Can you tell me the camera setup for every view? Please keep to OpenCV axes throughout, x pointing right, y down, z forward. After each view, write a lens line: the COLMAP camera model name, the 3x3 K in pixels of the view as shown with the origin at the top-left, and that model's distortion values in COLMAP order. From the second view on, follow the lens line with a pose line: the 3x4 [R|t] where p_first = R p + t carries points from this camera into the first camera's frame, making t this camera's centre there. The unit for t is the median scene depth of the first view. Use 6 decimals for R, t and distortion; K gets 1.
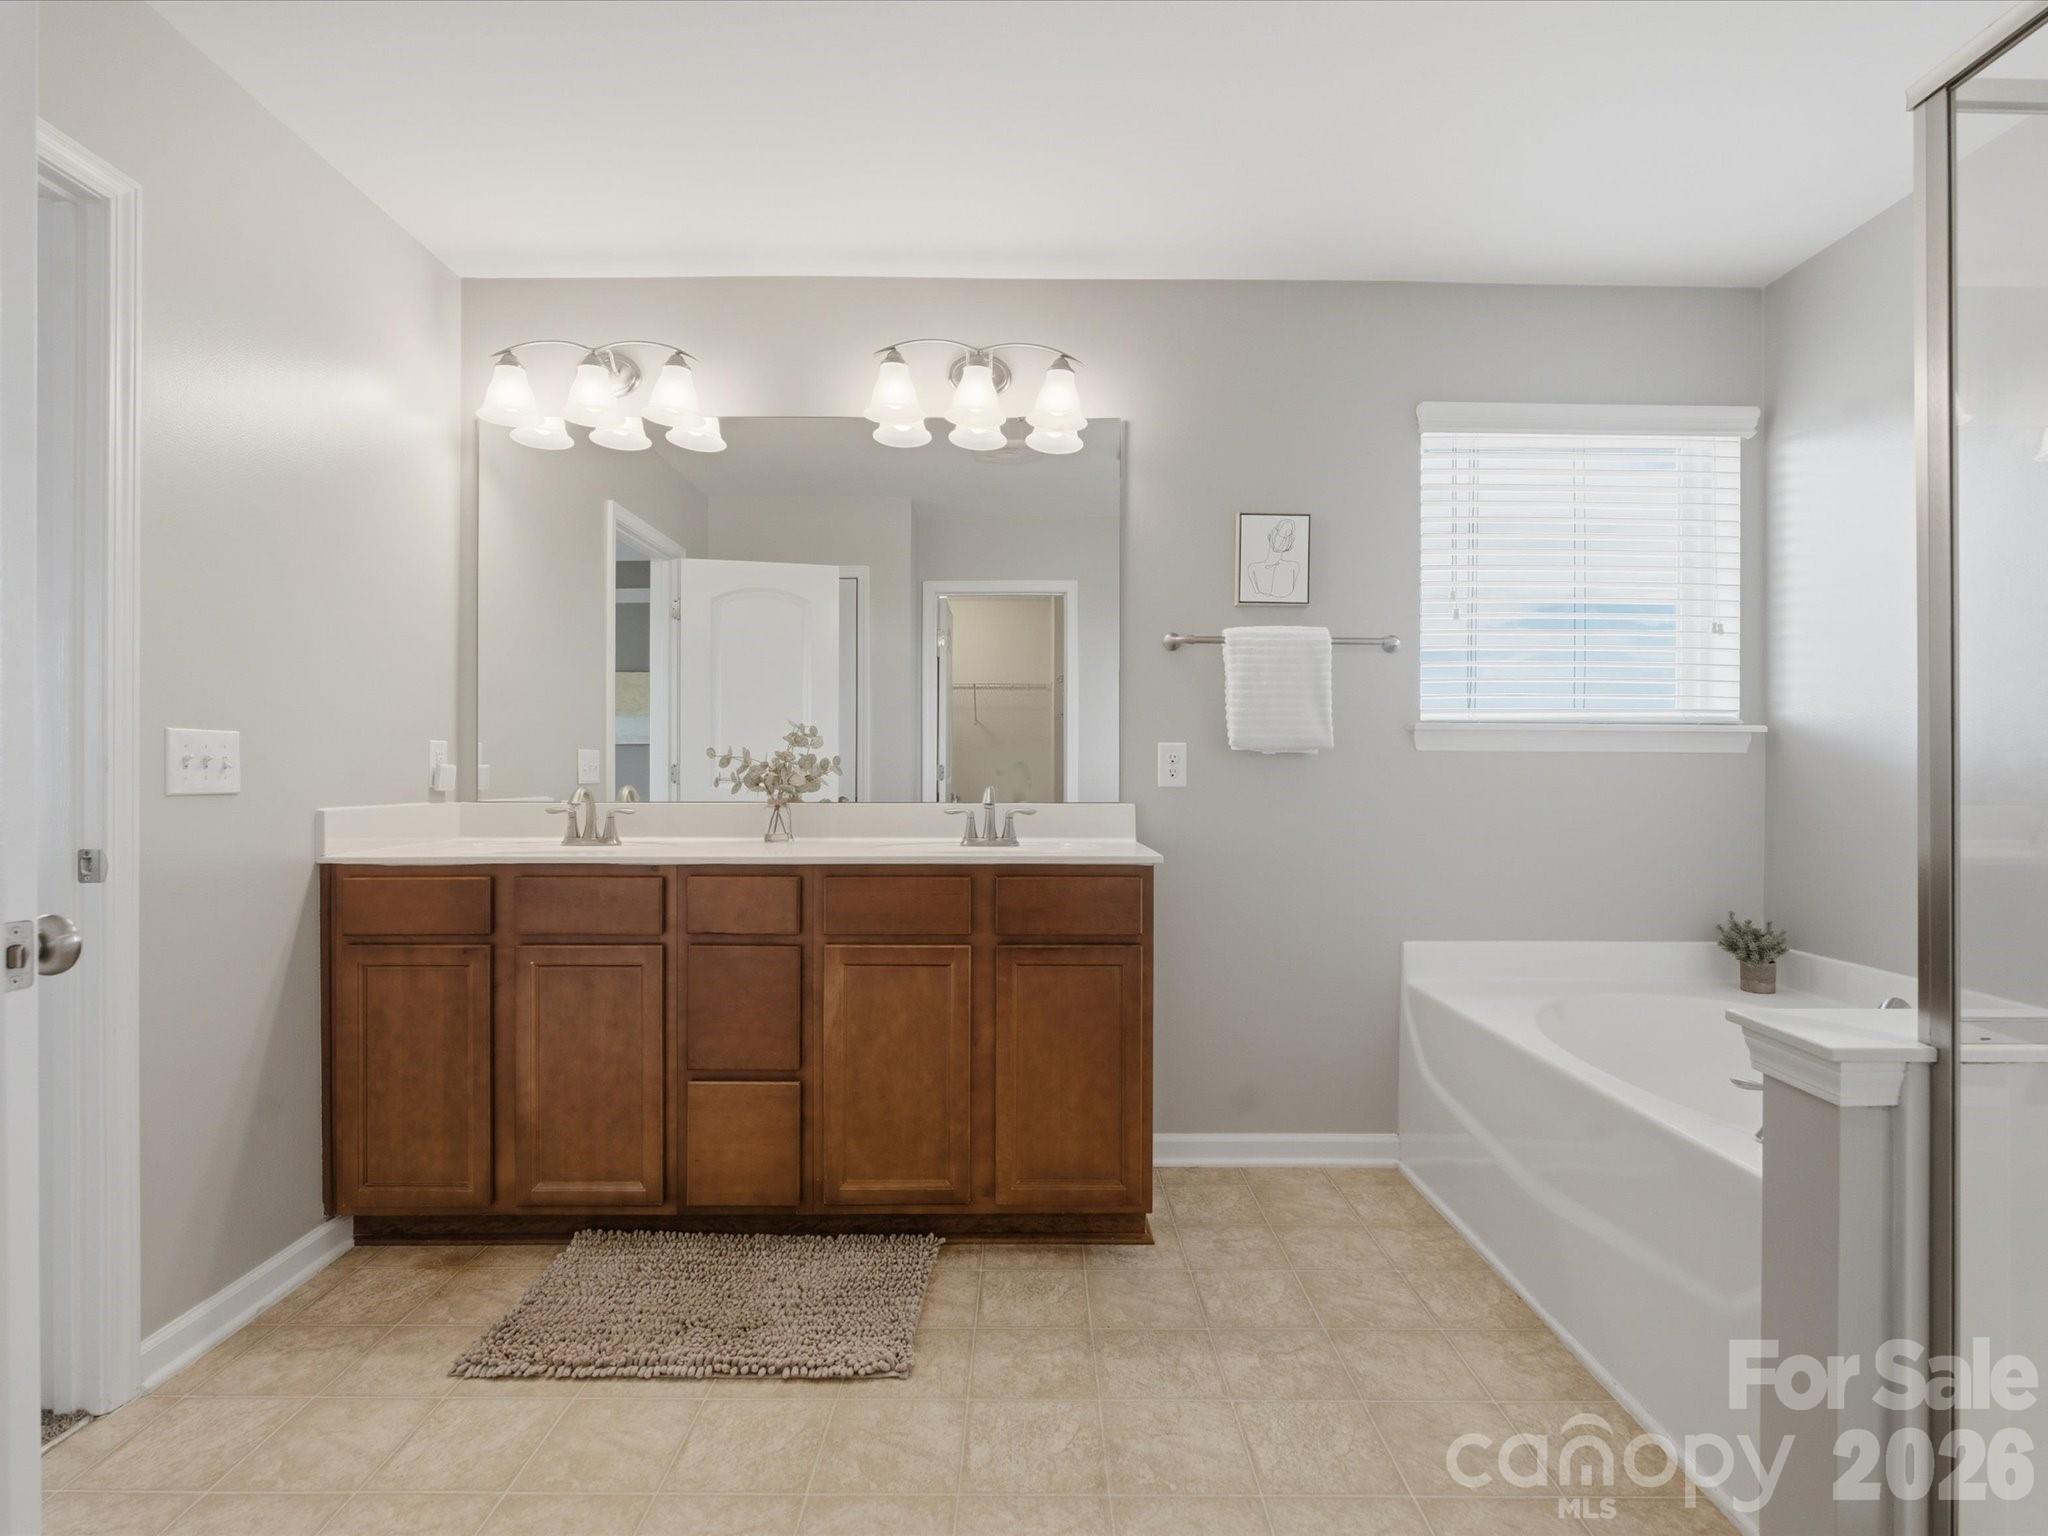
lens RADIAL K [[1013.7, 0, 1040.1], [0, 1013.7, 775.4], [0, 0, 1]] dist [-0.011353, 0.002169]
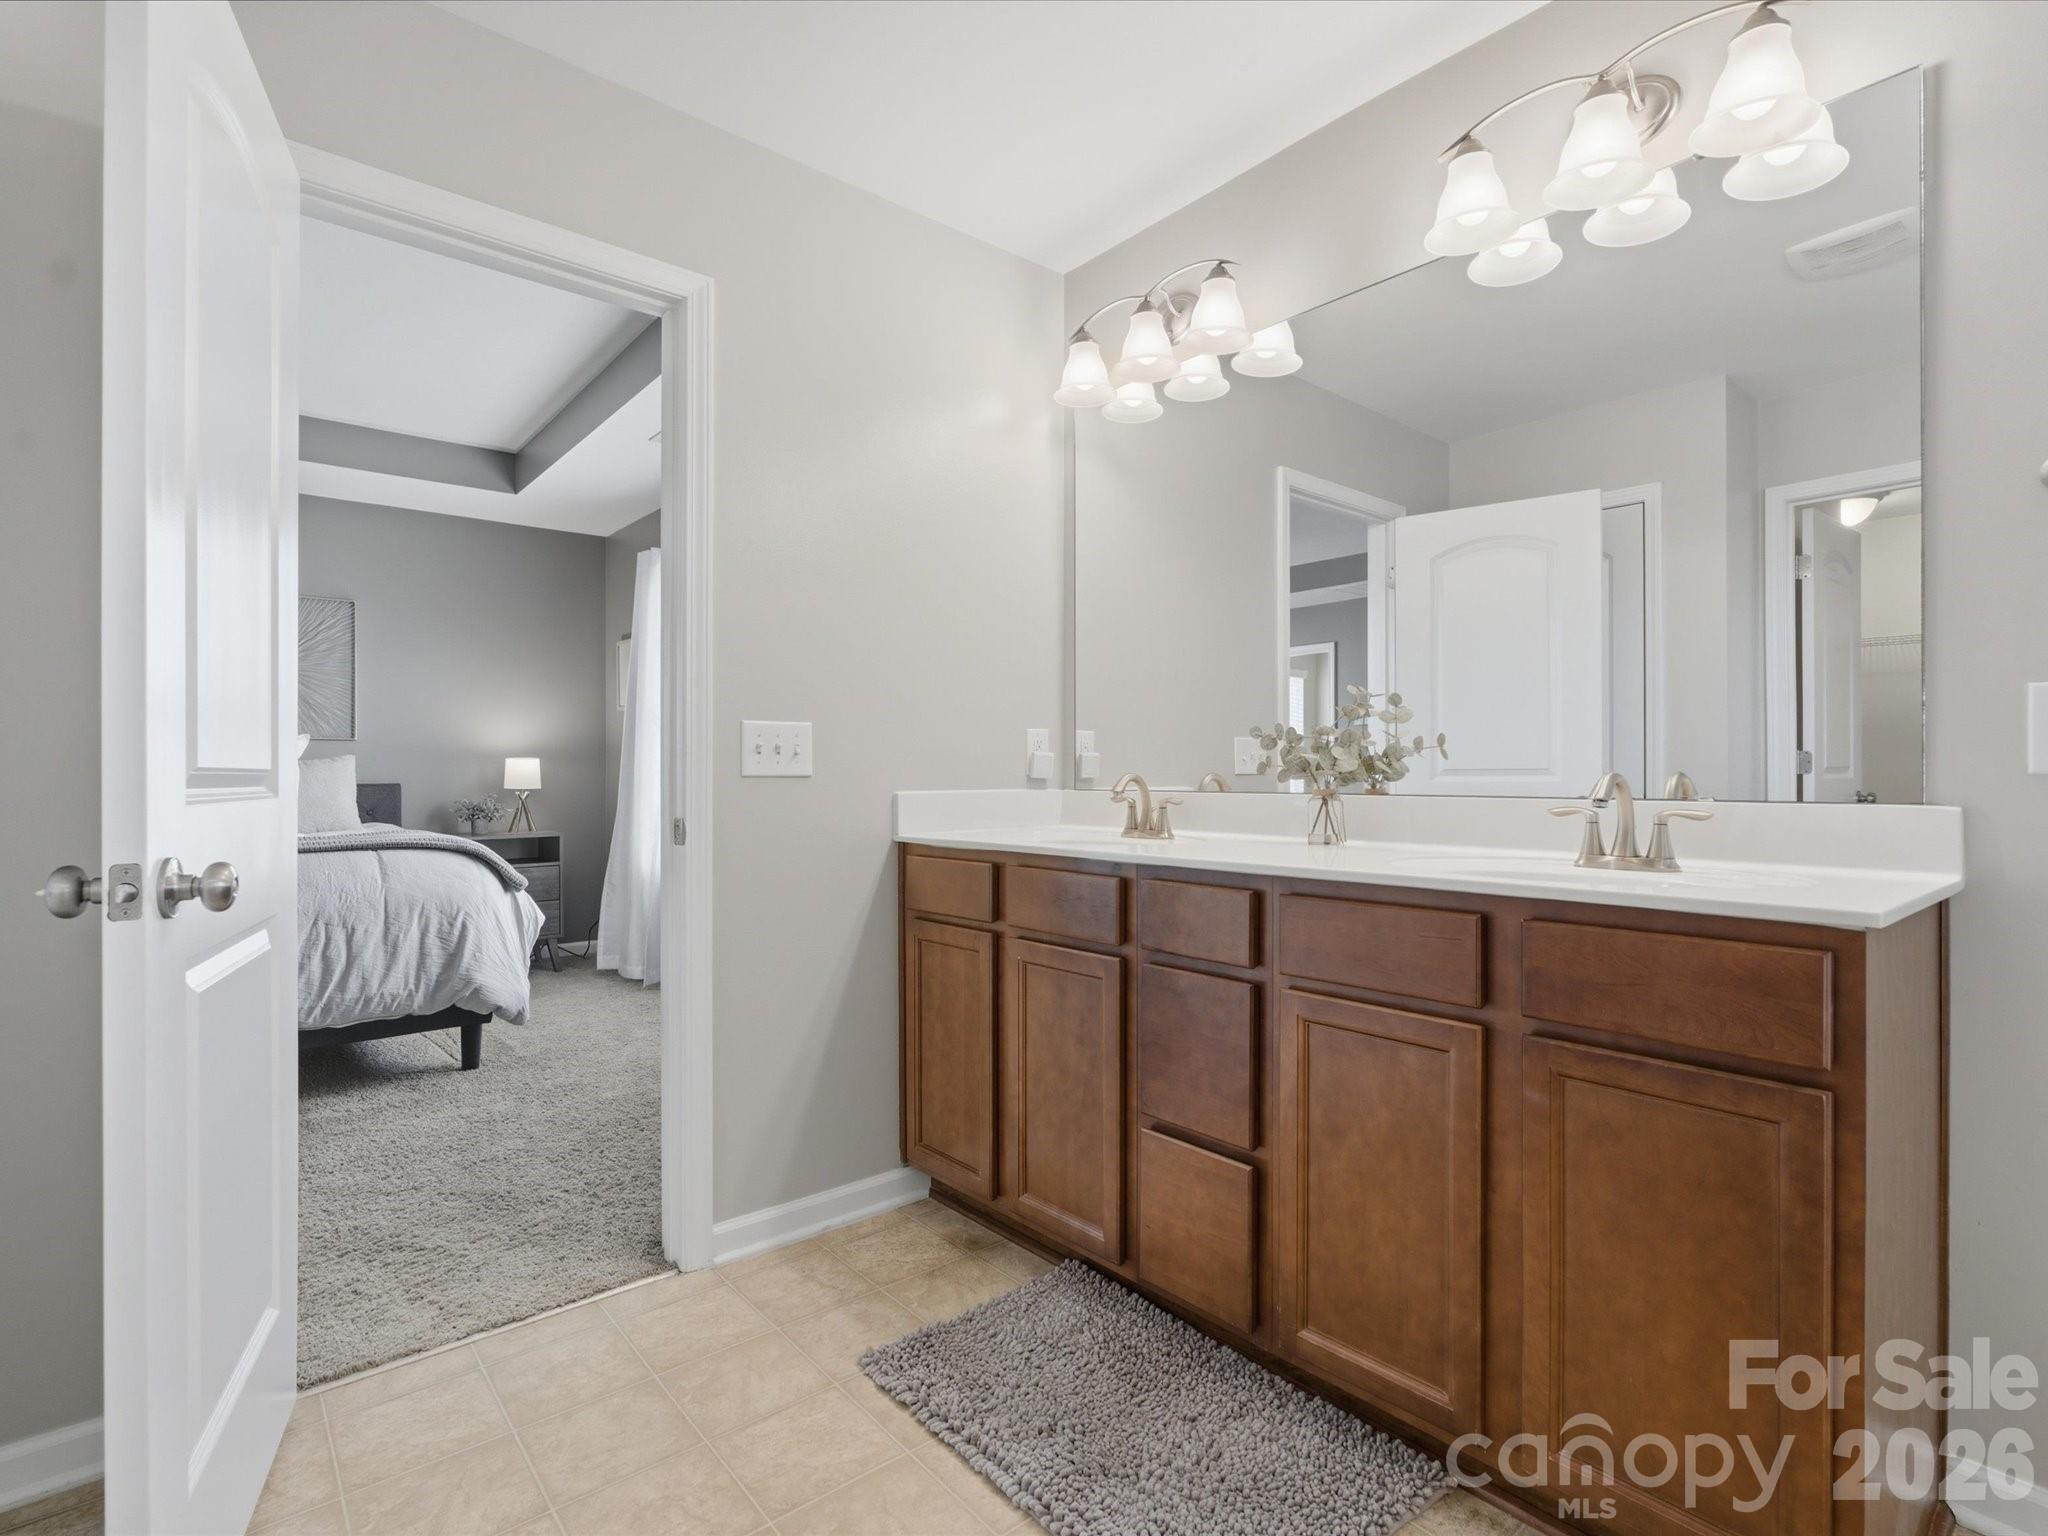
lens RADIAL K [[1013.7, 0, 1032.6], [0, 1013.7, 771.5], [0, 0, 1]] dist [-0.011353, 0.002169]
pose [[0.634433, -0.004161, -0.772967, 0.232987], [0.000619, 0.999988, -0.004875, 0.015768], [0.772978, 0.002614, 0.634428, 0.400474]]
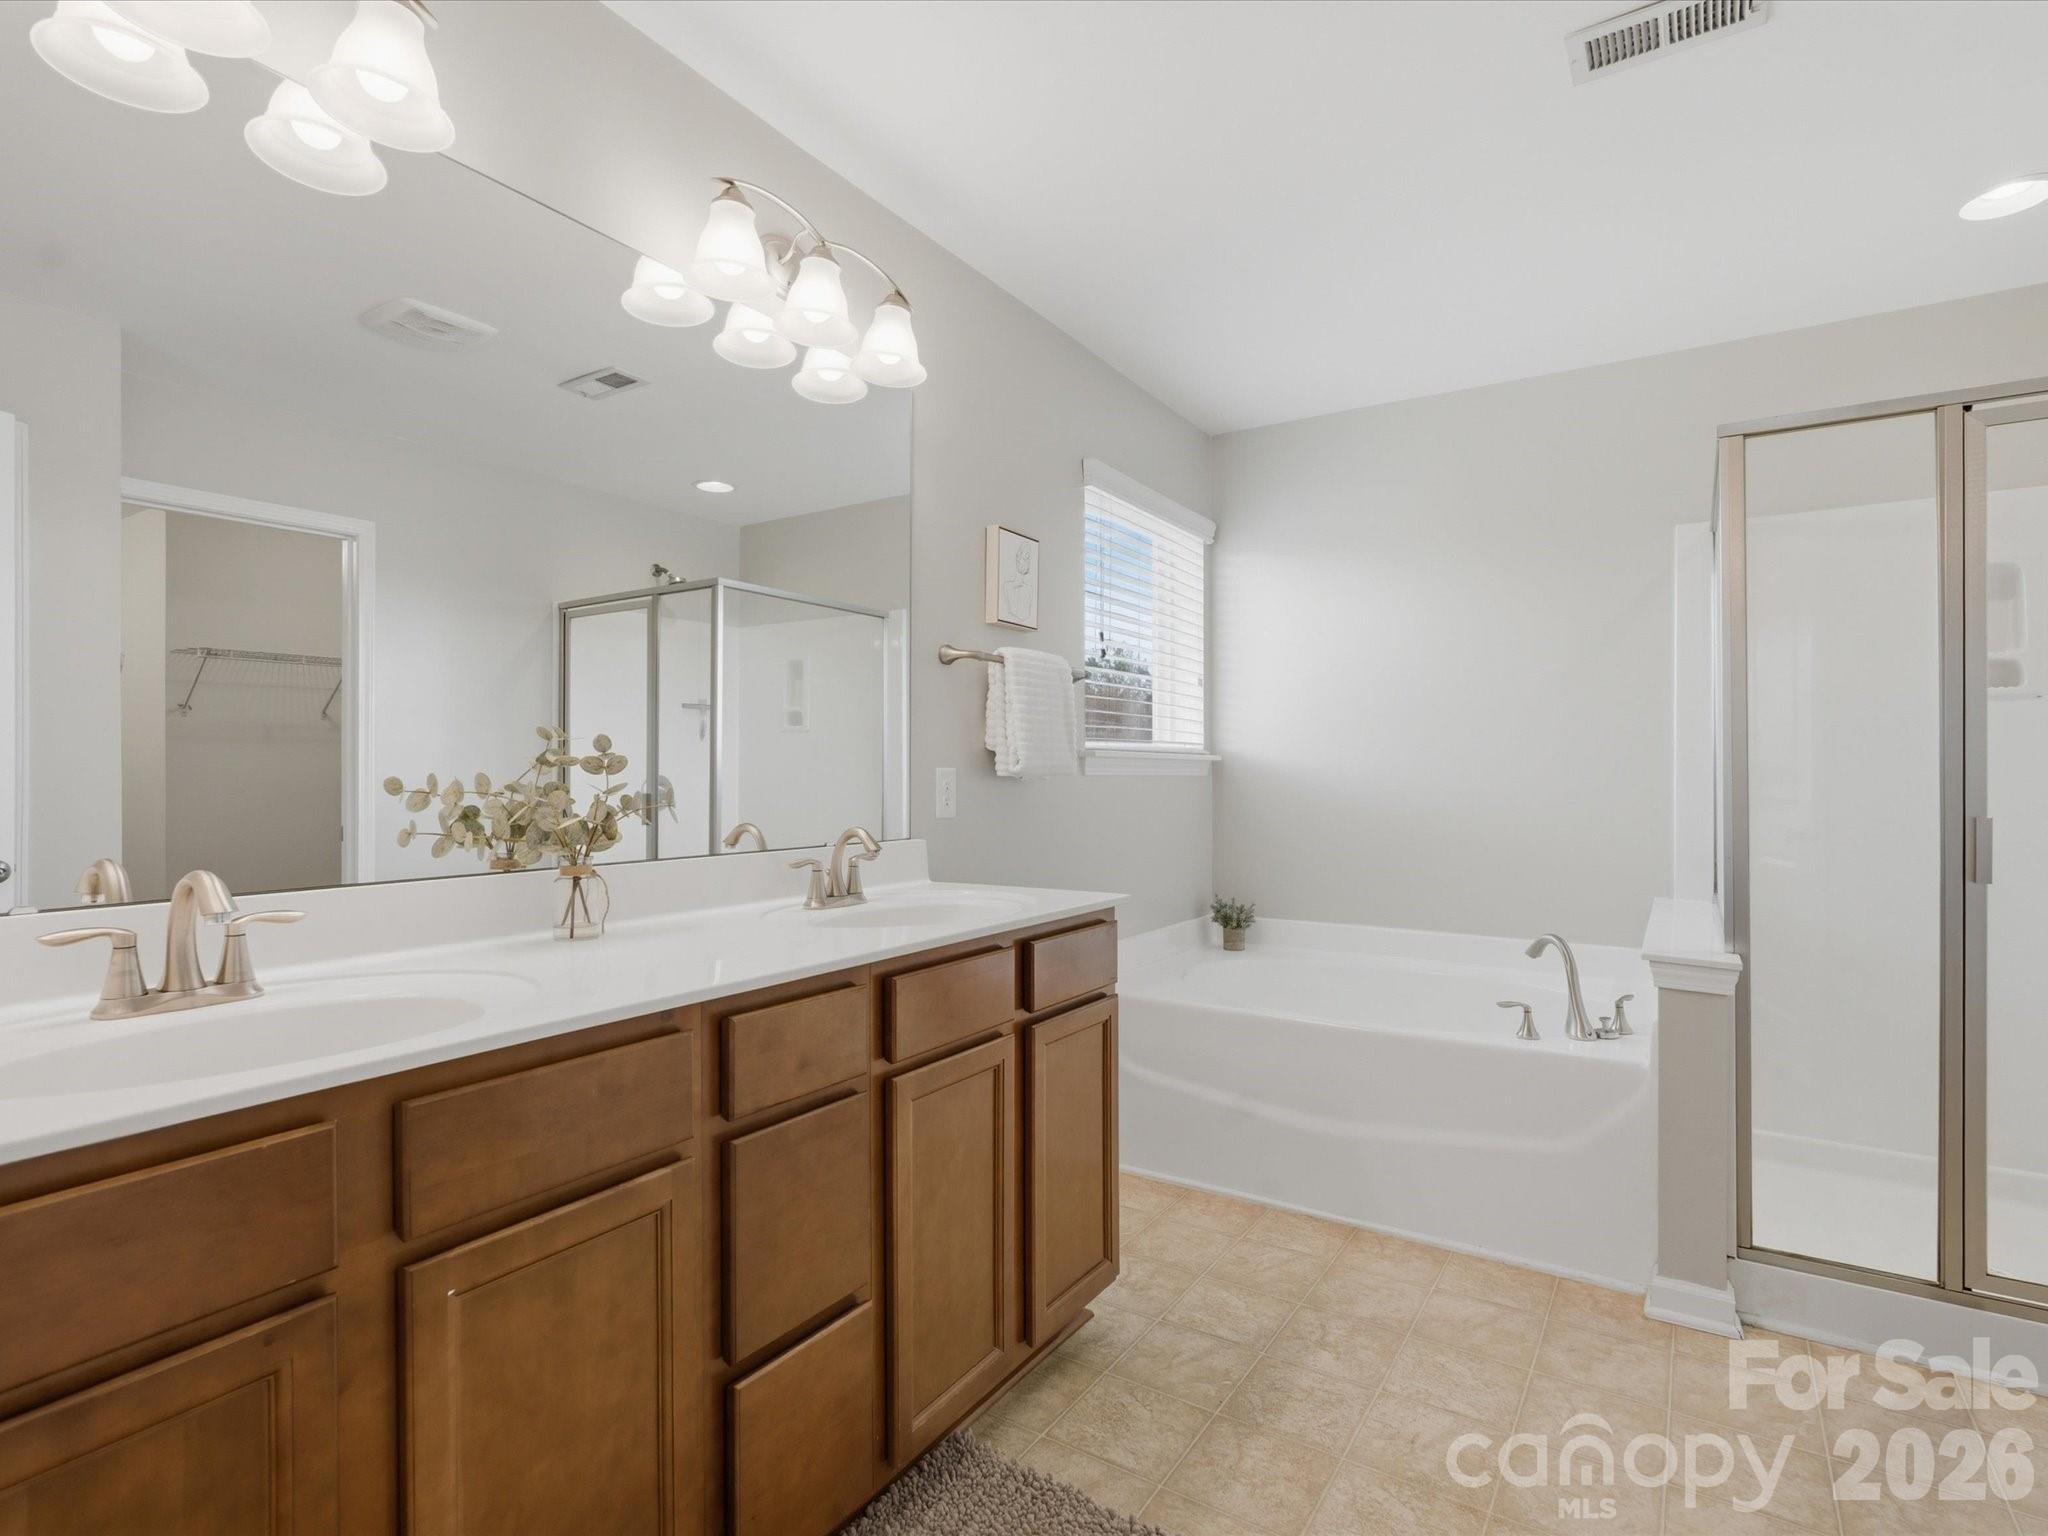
lens RADIAL K [[1013.7, 0, 1041.2], [0, 1013.7, 775.9], [0, 0, 1]] dist [-0.011353, 0.002169]
pose [[0.555306, -0.004486, 0.831634, -0.702366], [0.005072, 0.999985, 0.002008, -0.032484], [-0.831631, 0.003103, 0.555320, 0.542423]]
